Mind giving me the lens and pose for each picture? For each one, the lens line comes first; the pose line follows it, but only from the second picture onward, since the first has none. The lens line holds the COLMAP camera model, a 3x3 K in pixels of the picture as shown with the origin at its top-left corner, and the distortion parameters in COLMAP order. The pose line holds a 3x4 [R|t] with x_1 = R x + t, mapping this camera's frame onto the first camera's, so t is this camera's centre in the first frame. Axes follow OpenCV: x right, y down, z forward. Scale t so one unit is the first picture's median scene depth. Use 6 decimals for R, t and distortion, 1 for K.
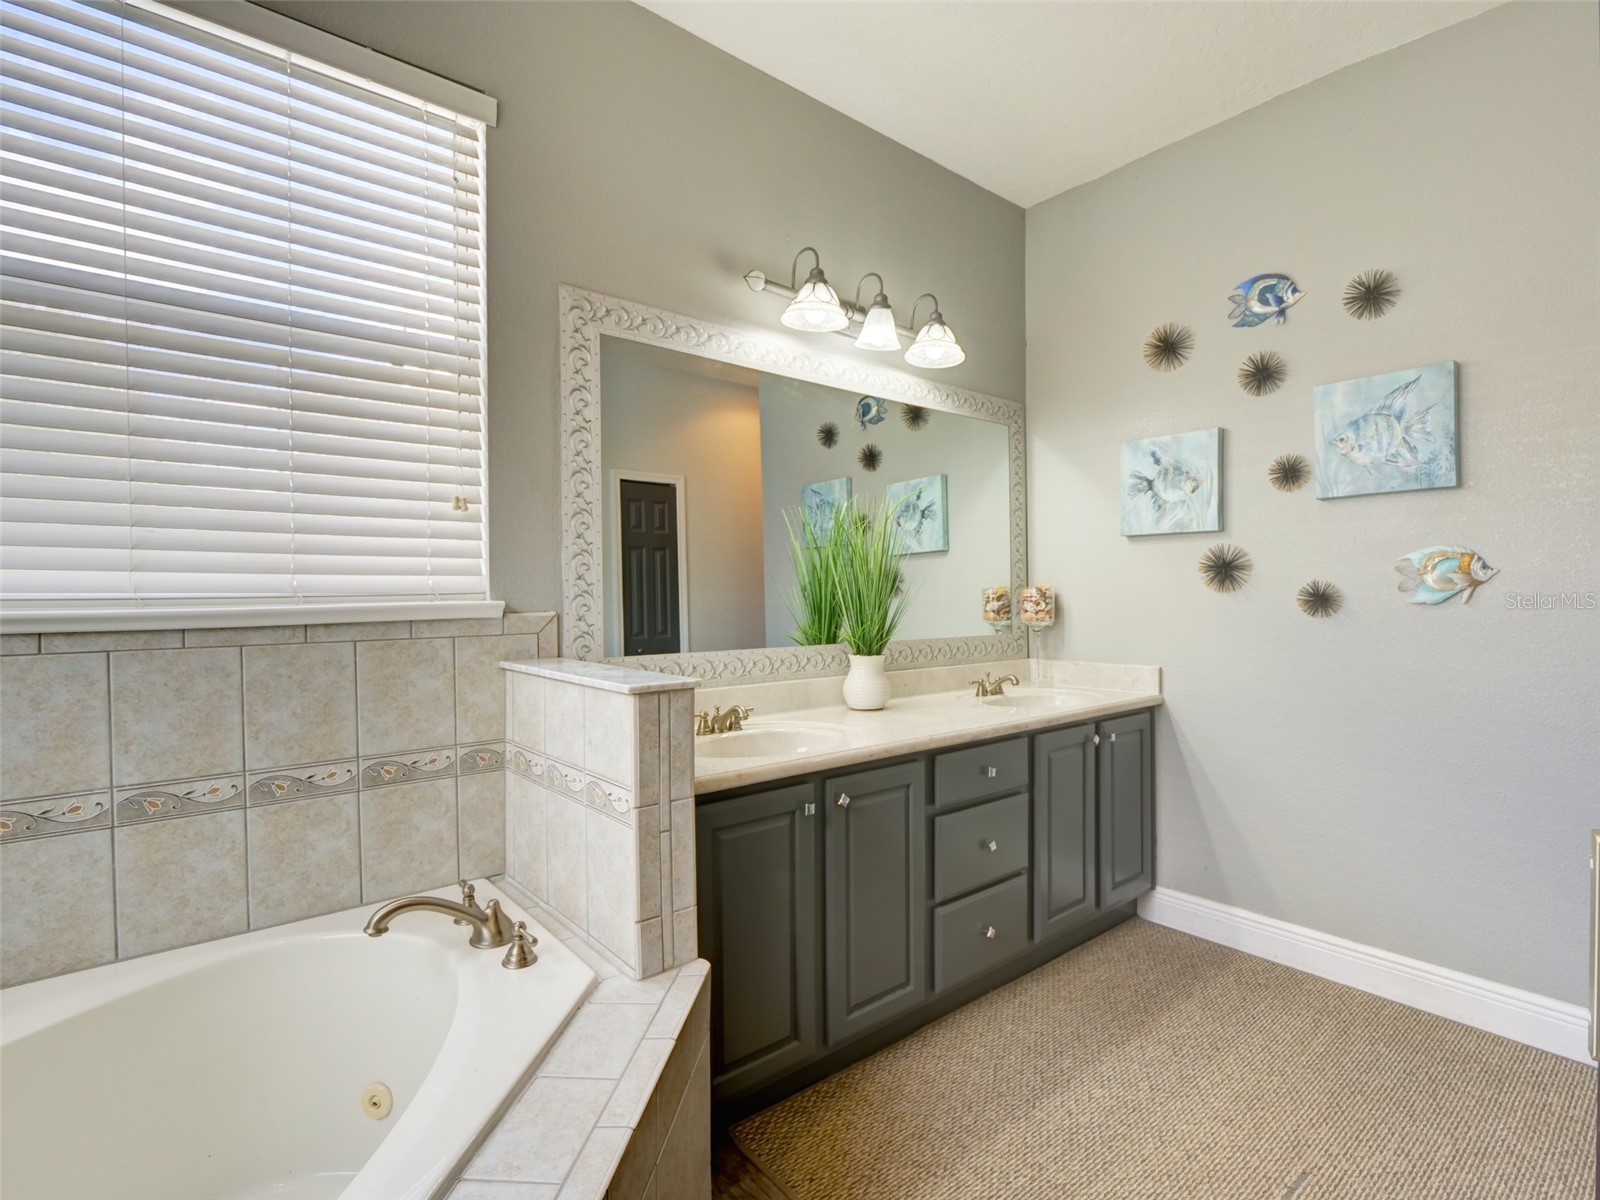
lens RADIAL K [[783.4, 0, 804.6], [0, 783.4, 605.6], [0, 0, 1]] dist [-0.001194, -0.011738]
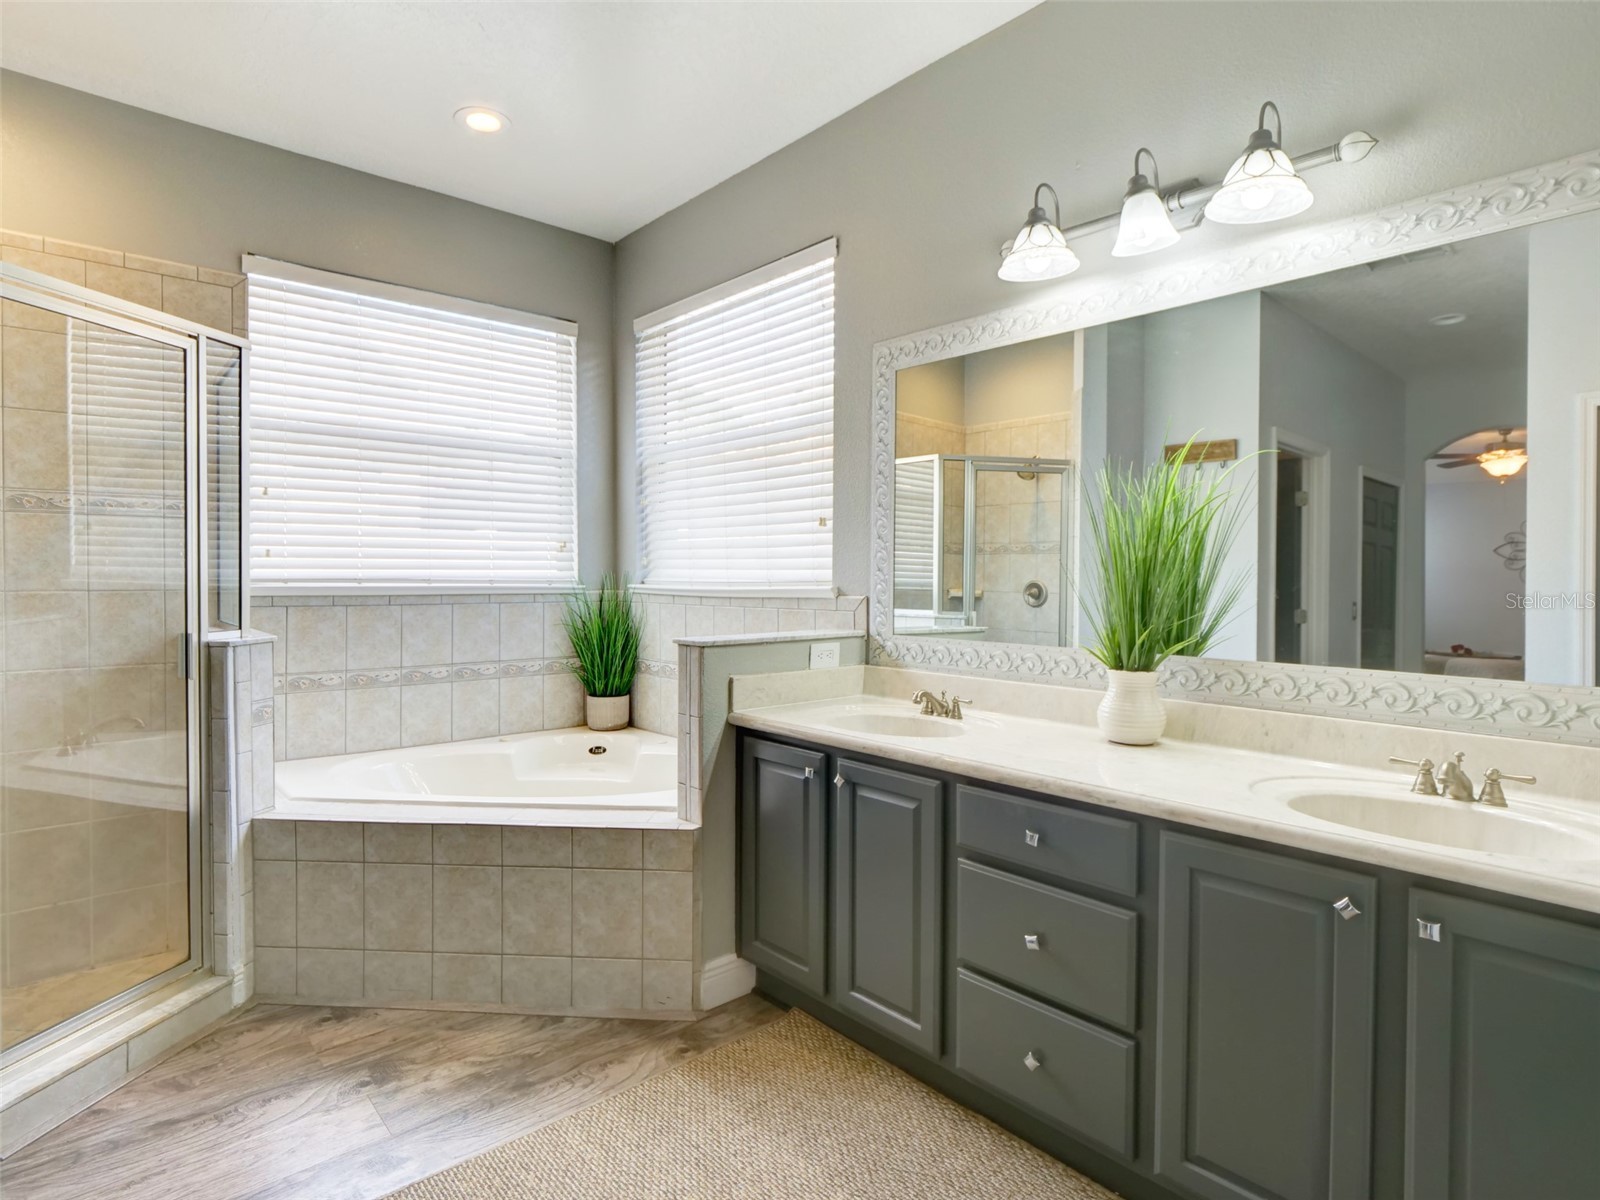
lens RADIAL K [[848.6, 0, 799.9], [0, 848.6, 593.2], [0, 0, 1]] dist [-0.002342, -0.000490]
pose [[0.041322, 0.025835, -0.998812, 1.039818], [-0.022136, 0.999444, 0.024935, -0.027805], [0.998901, 0.021080, 0.041871, 0.776714]]
